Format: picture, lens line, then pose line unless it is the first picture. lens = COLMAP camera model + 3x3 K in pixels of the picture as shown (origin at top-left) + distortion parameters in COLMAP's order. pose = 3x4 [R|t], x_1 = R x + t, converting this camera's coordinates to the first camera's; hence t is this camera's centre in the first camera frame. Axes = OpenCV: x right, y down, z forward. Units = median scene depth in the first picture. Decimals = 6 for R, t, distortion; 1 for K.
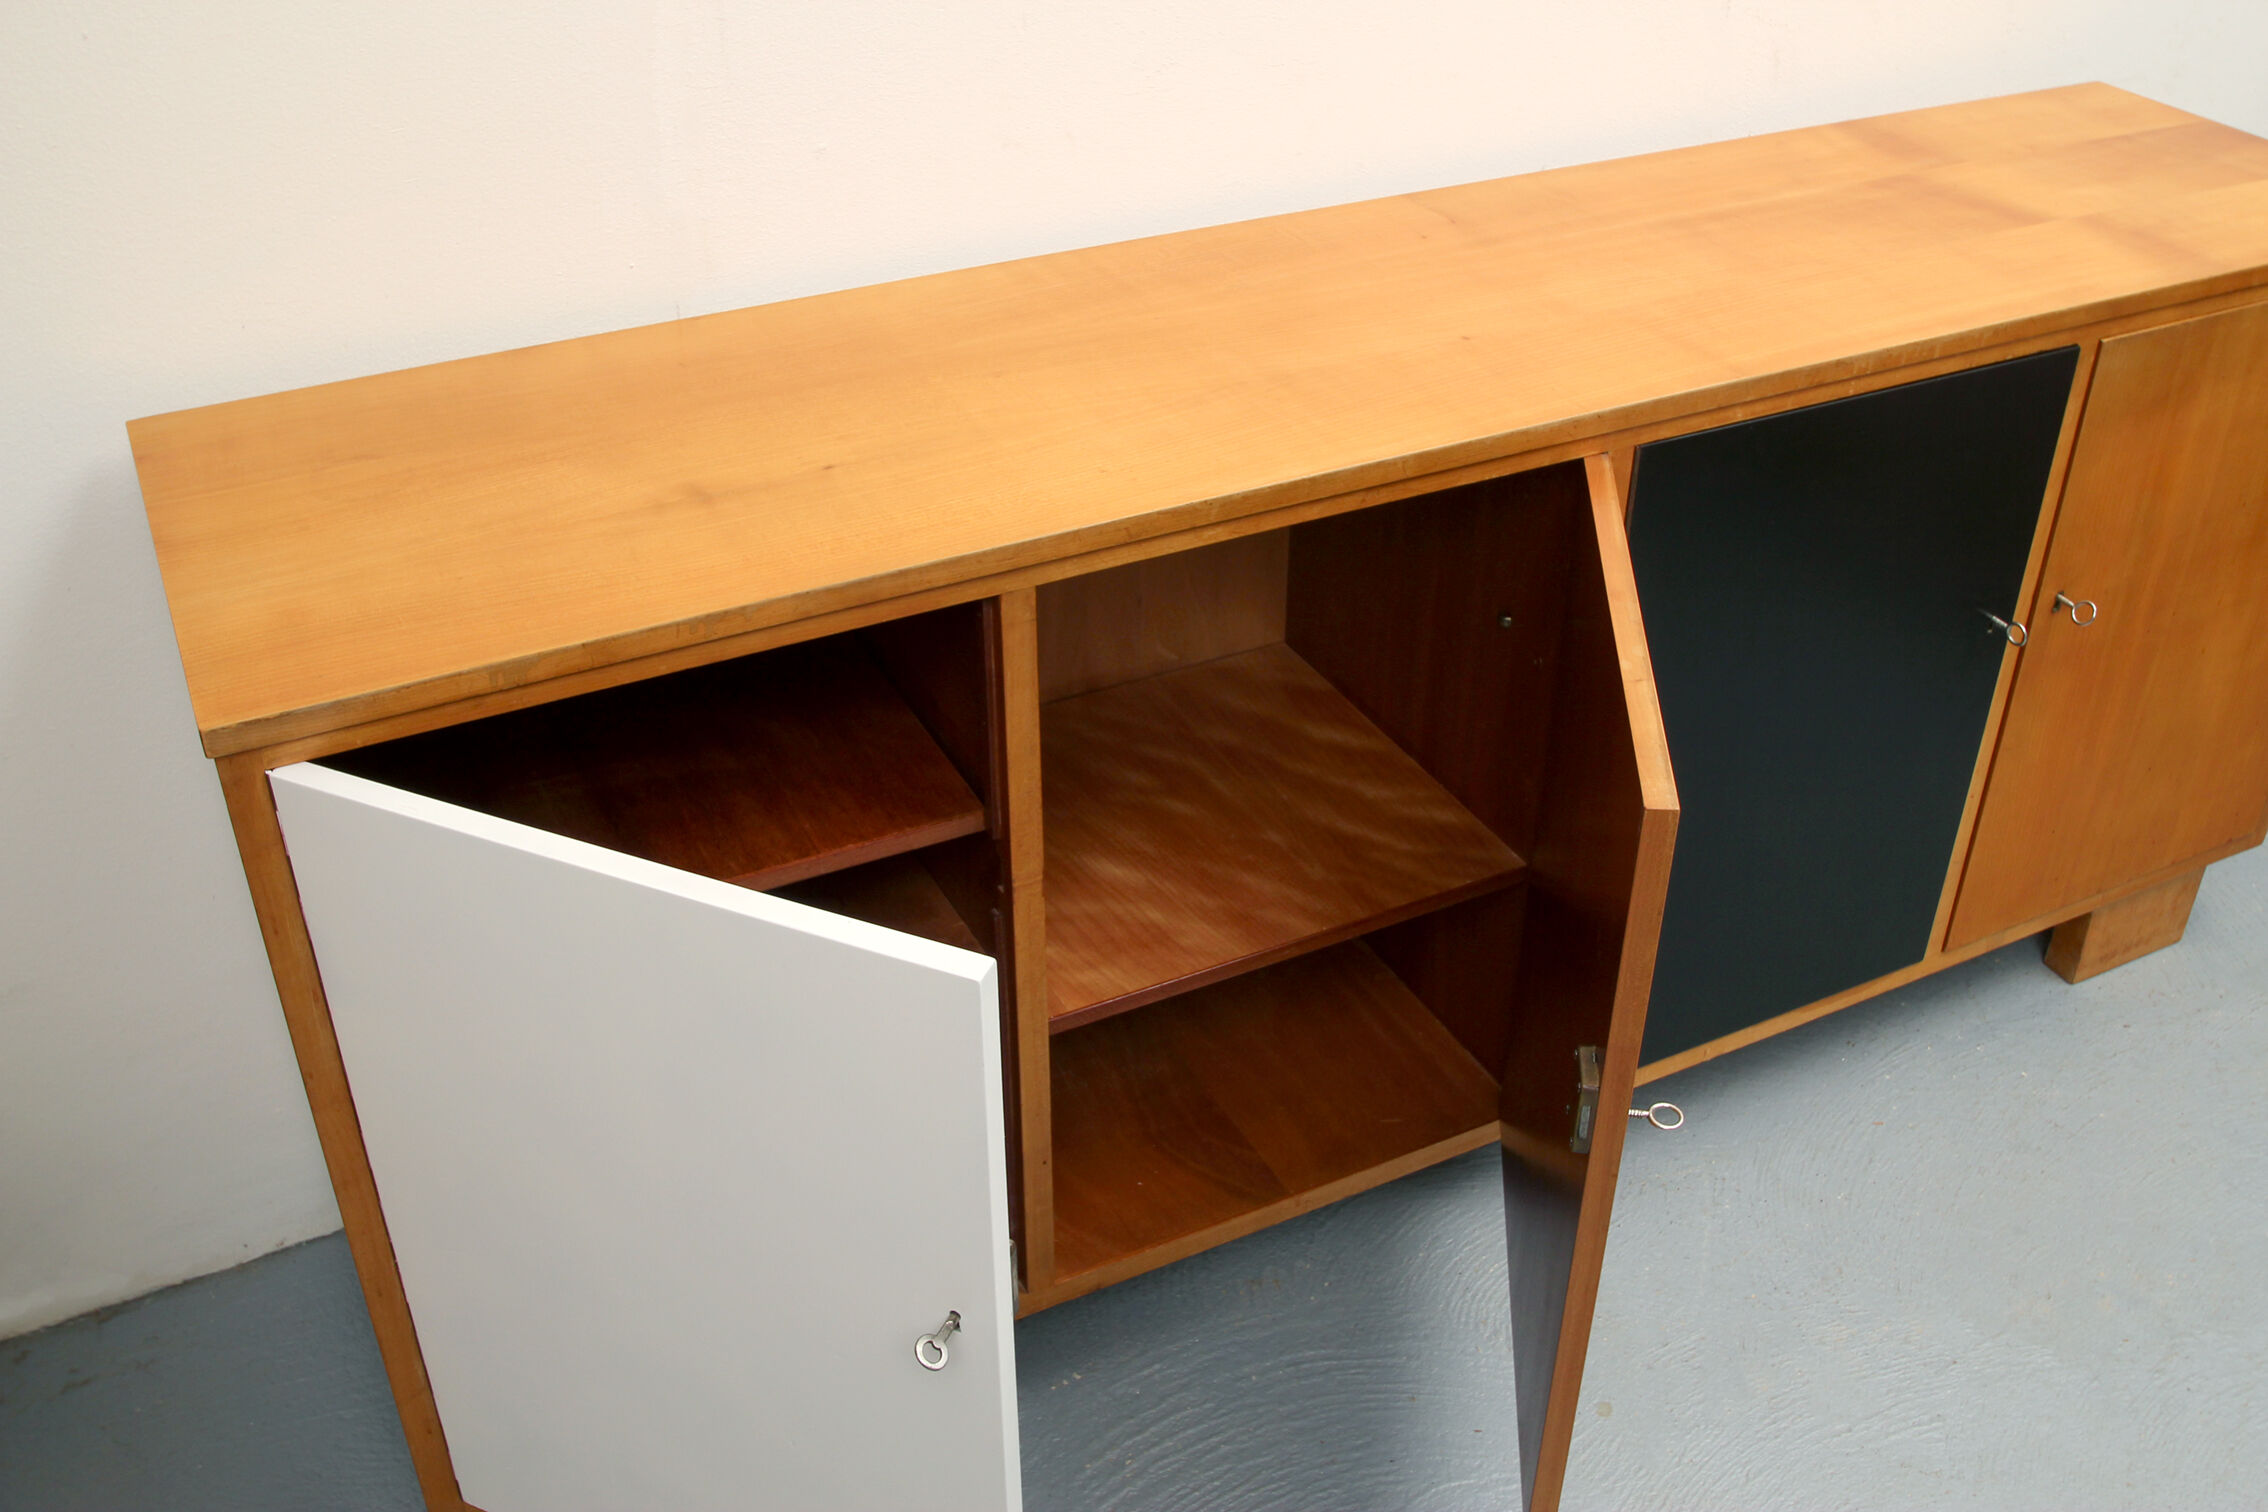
lens RADIAL K [[2137.1, 0, 1134.0], [0, 2137.1, 756.0], [0, 0, 1]] dist [-0.062820, 0.013115]
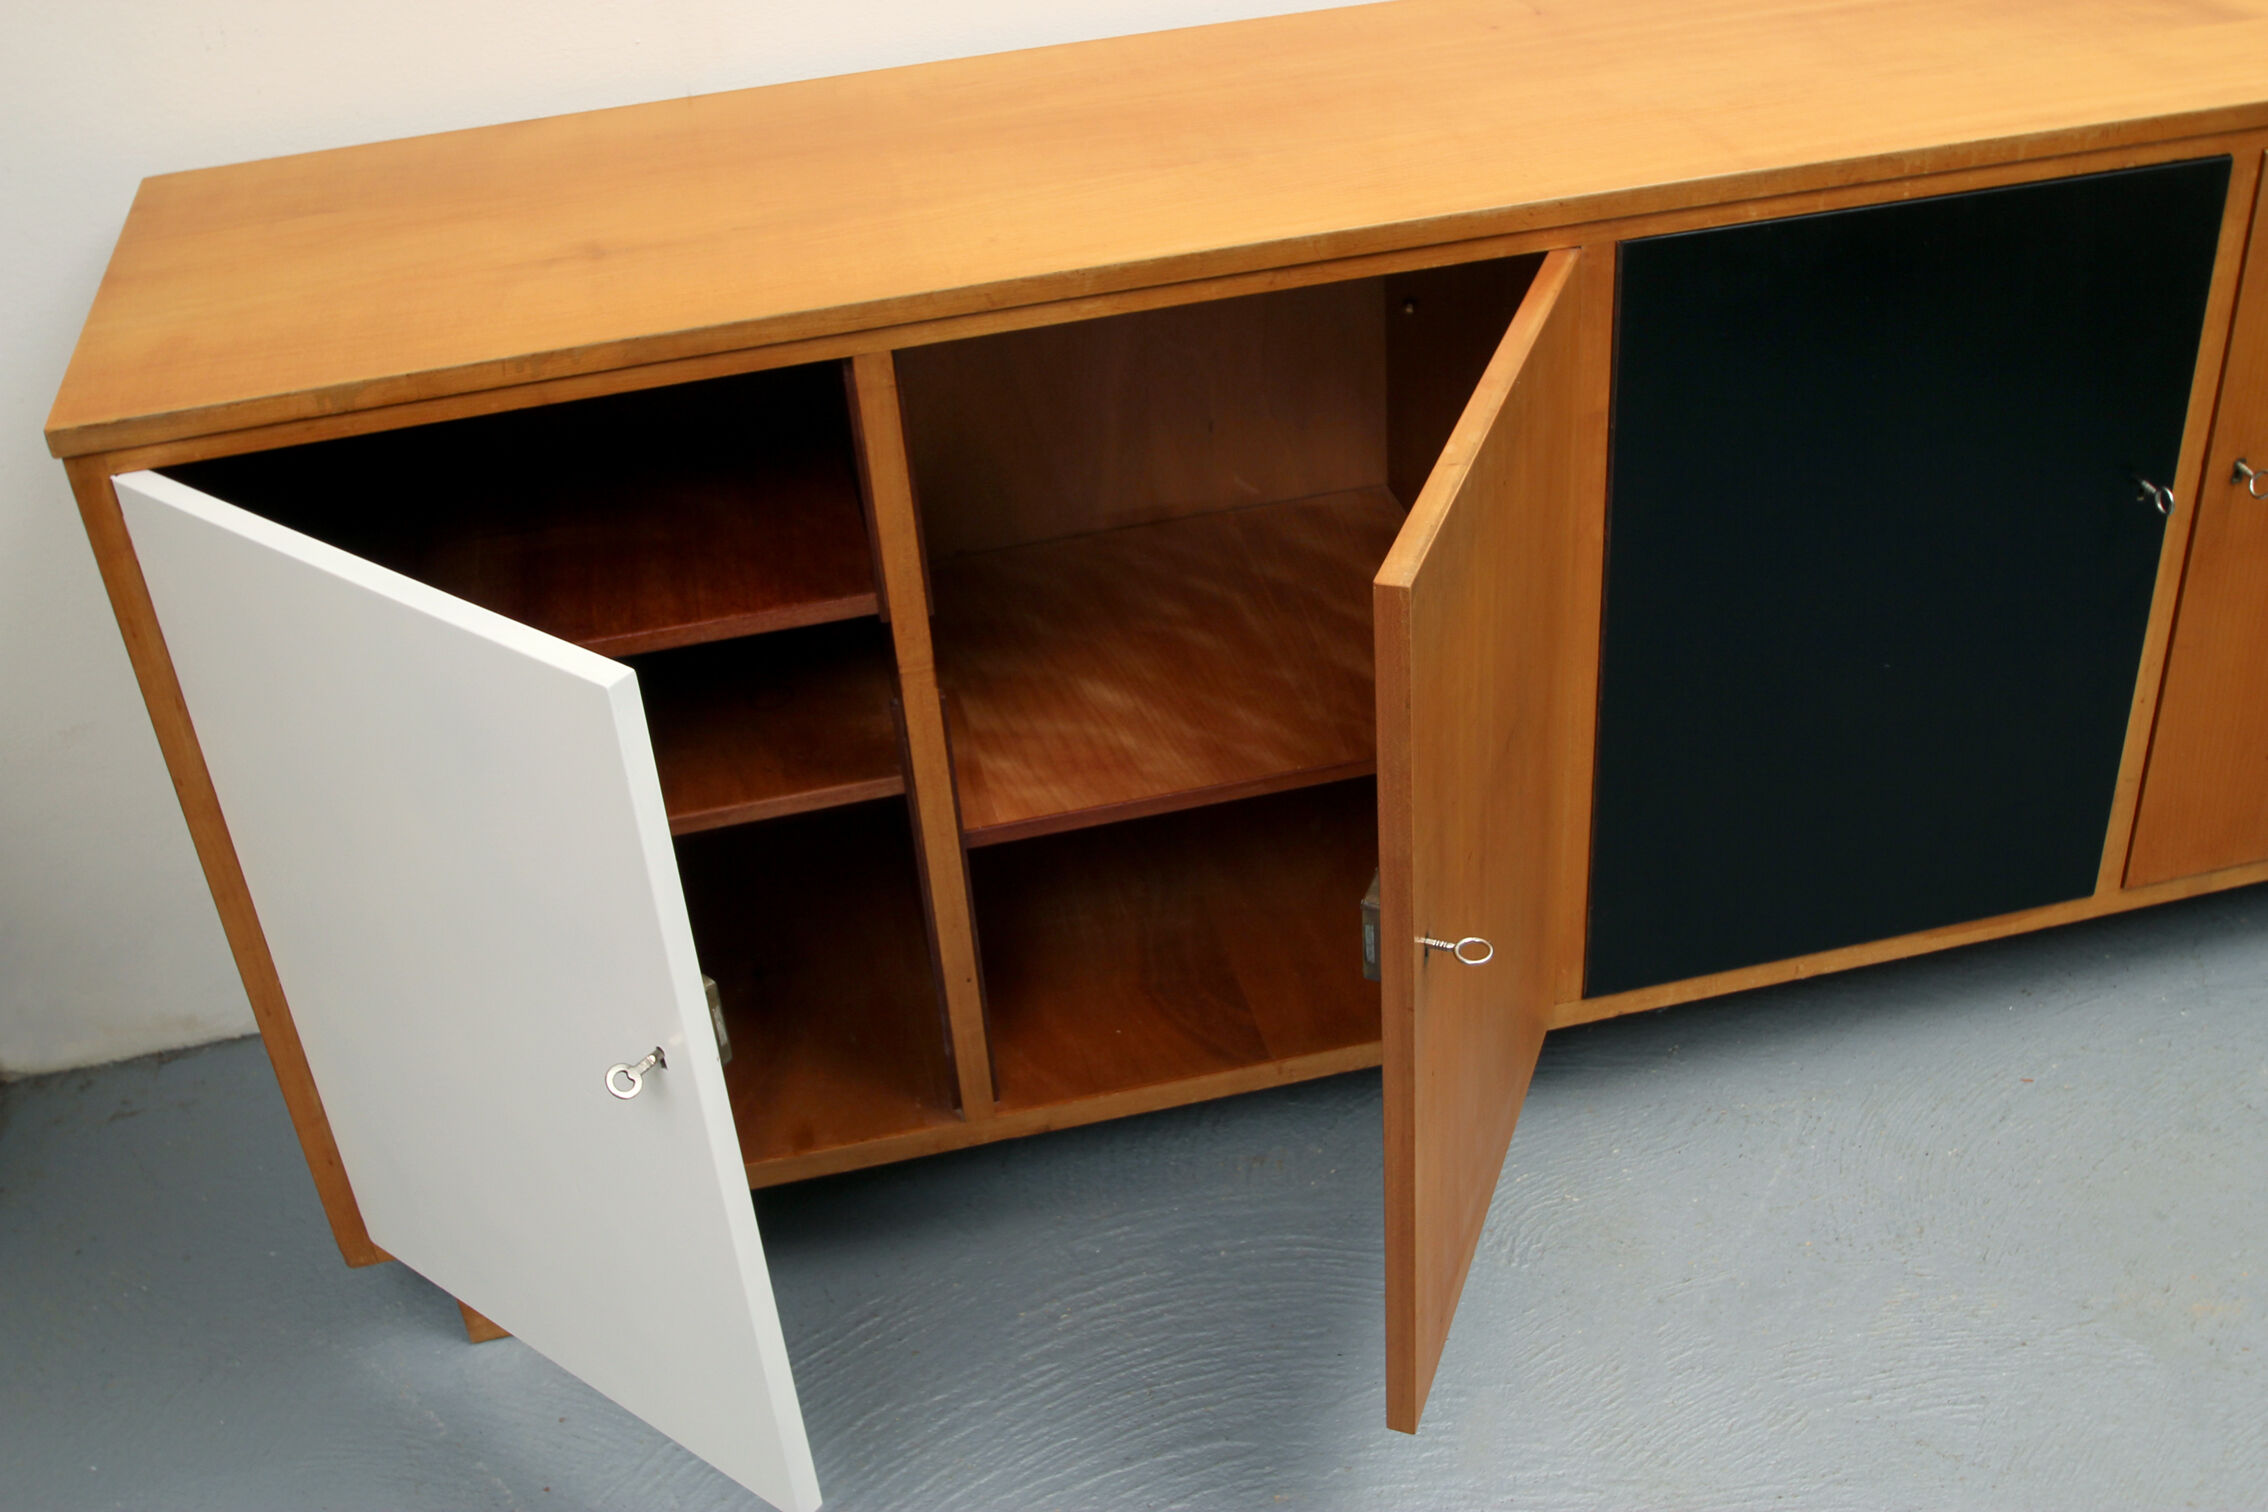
lens RADIAL K [[2369.8, 0, 1134.0], [0, 2369.8, 756.0], [0, 0, 1]] dist [-0.070838, 0.016819]
pose [[0.967124, 0.079649, -0.241510, 0.270742], [-0.075601, 0.996799, 0.025996, 0.055123], [0.242807, -0.006883, 0.970050, -0.014086]]
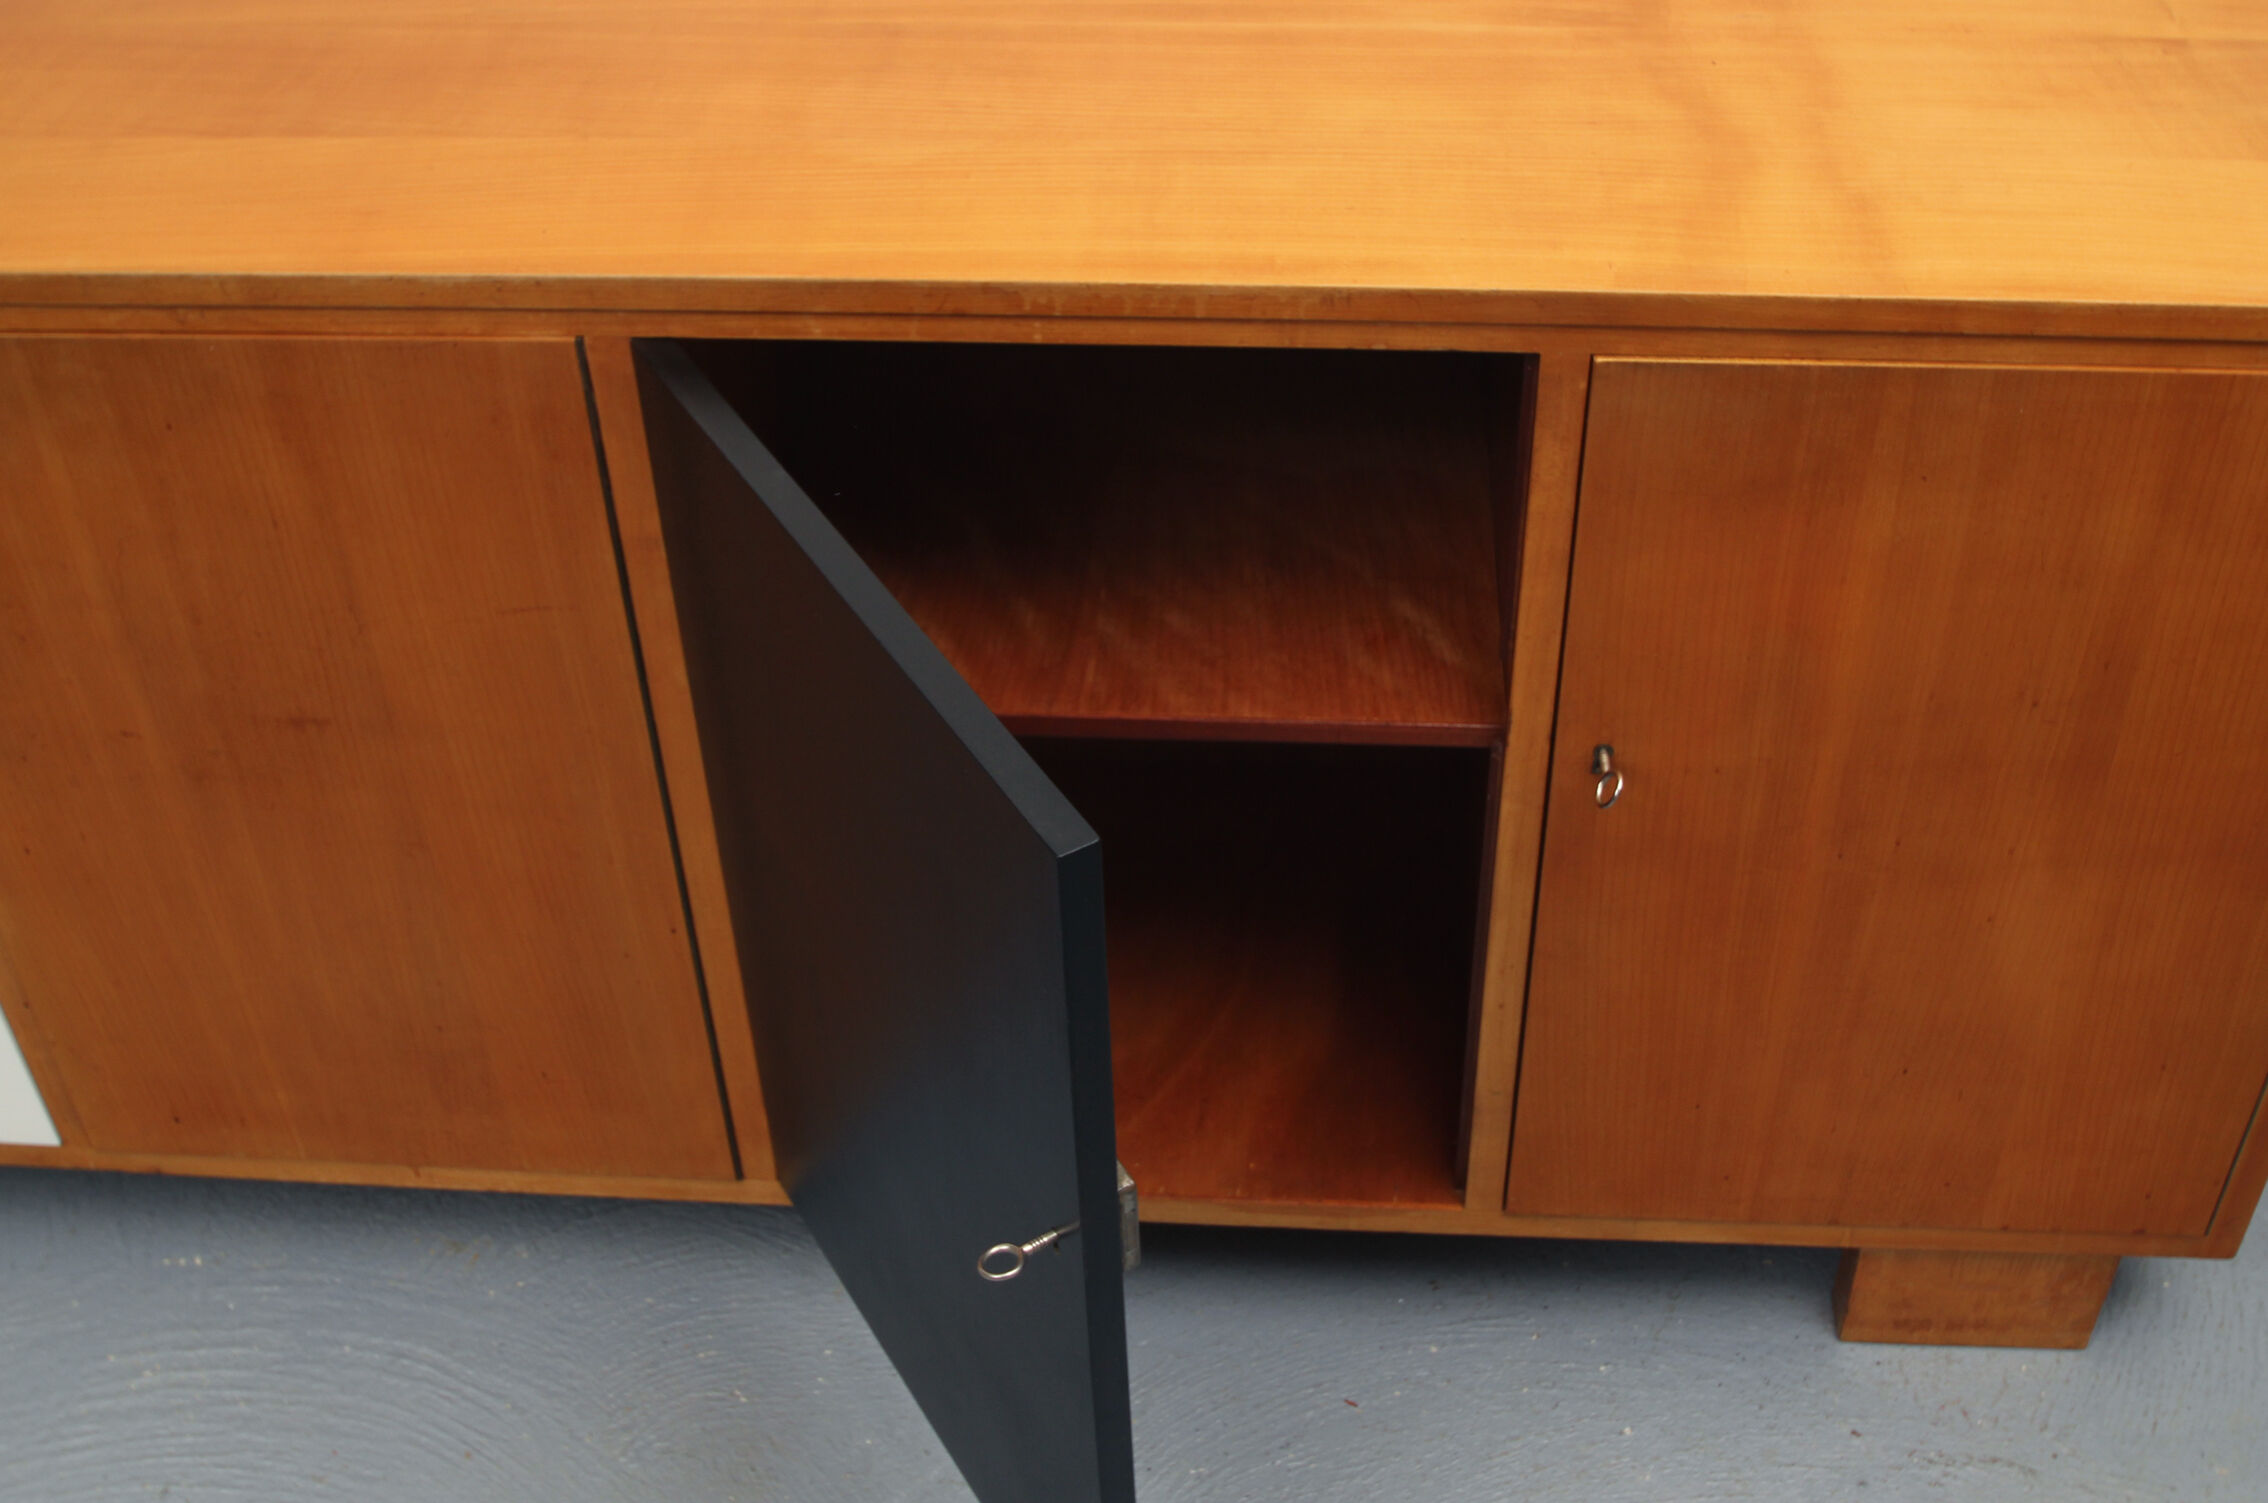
lens RADIAL K [[2466.1, 0, 1134.0], [0, 2466.1, 751.5], [0, 0, 1]] dist [-0.073627, 0.015094]
pose [[0.858474, 0.309966, -0.408587, 0.678868], [-0.260831, 0.949839, 0.172549, -0.181171], [0.441576, -0.041557, 0.896261, 0.323241]]
